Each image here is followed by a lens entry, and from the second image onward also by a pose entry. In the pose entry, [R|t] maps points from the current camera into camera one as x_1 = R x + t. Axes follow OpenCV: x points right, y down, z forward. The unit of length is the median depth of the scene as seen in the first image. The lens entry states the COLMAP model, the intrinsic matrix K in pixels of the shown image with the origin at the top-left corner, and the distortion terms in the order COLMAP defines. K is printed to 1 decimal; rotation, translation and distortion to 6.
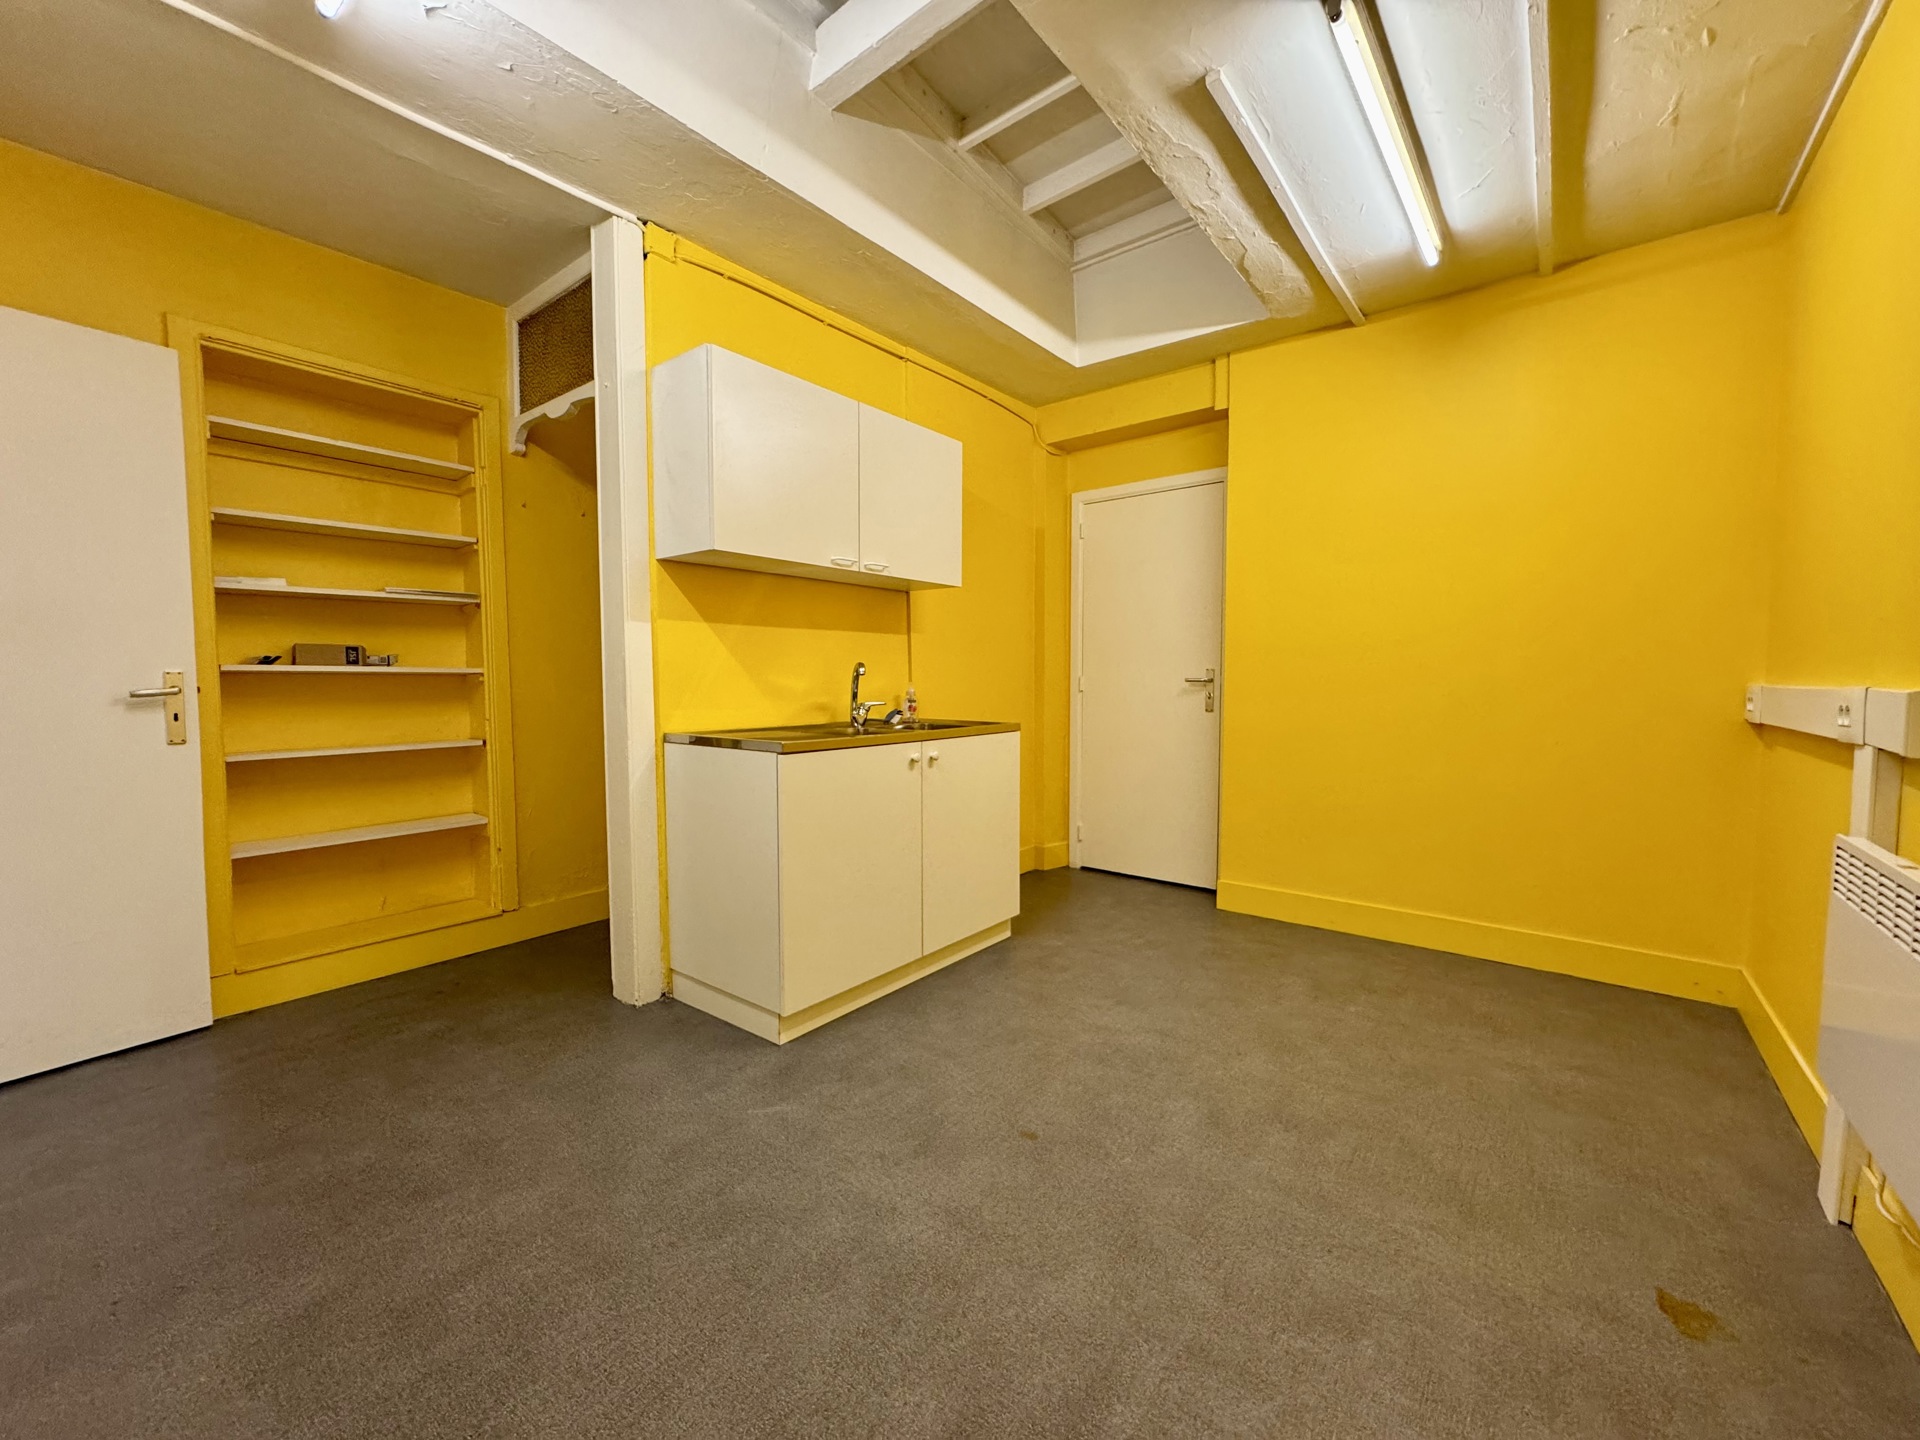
lens RADIAL K [[762.6, 0, 964.9], [0, 762.6, 718.9], [0, 0, 1]] dist [-0.003521, -0.000143]
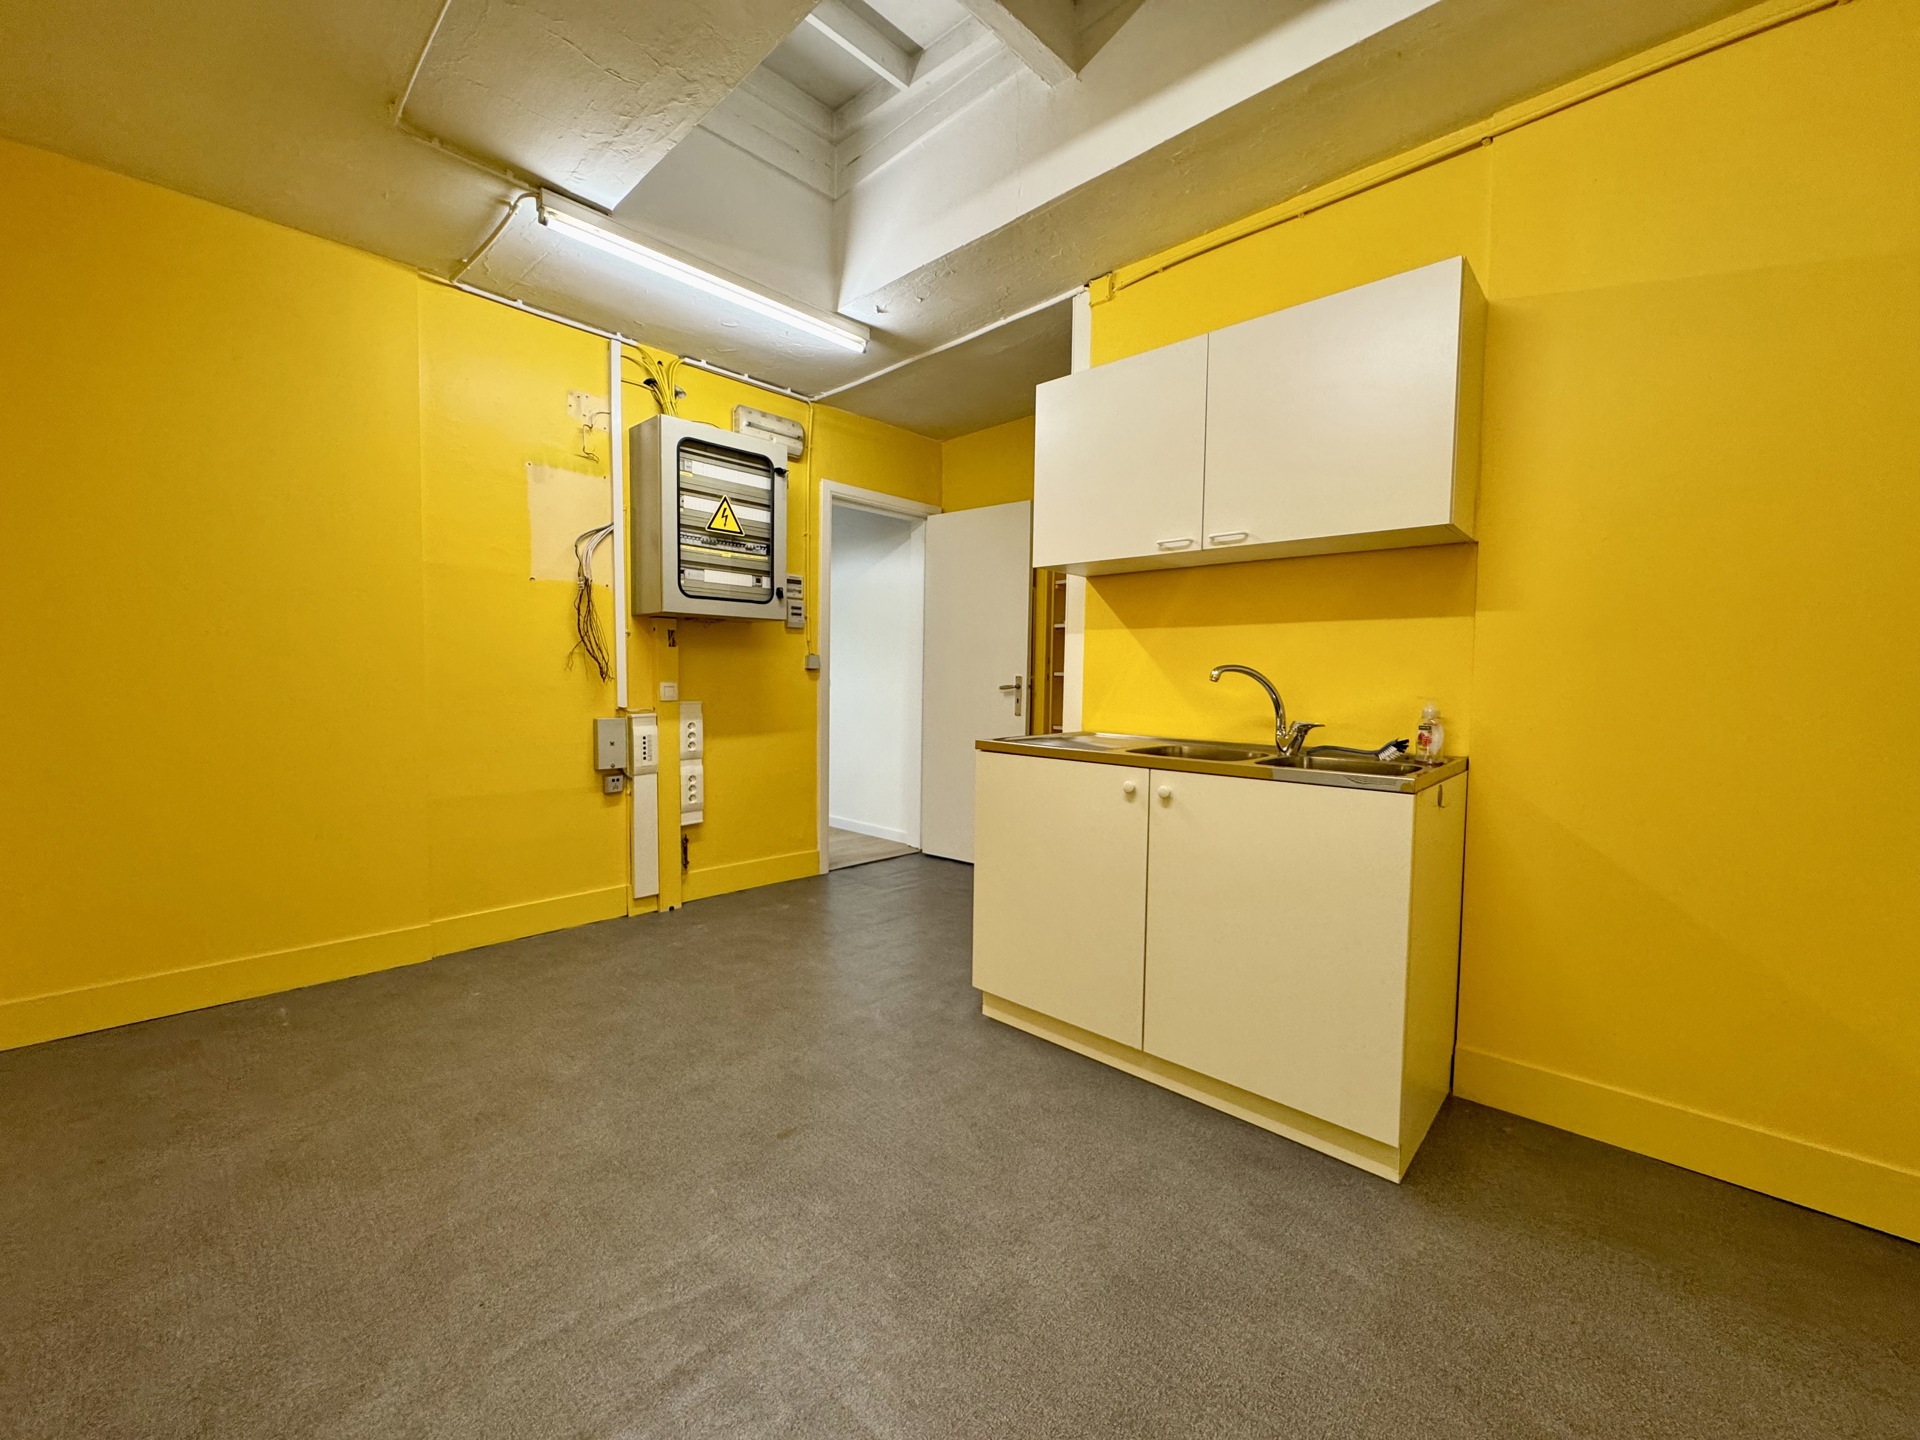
lens RADIAL K [[762.6, 0, 965.2], [0, 762.6, 721.2], [0, 0, 1]] dist [-0.003521, -0.000143]
pose [[-0.079195, 0.061463, -0.994963, 0.731713], [-0.065444, 0.995624, 0.066713, -0.058731], [0.994709, 0.070398, -0.074826, 0.897719]]
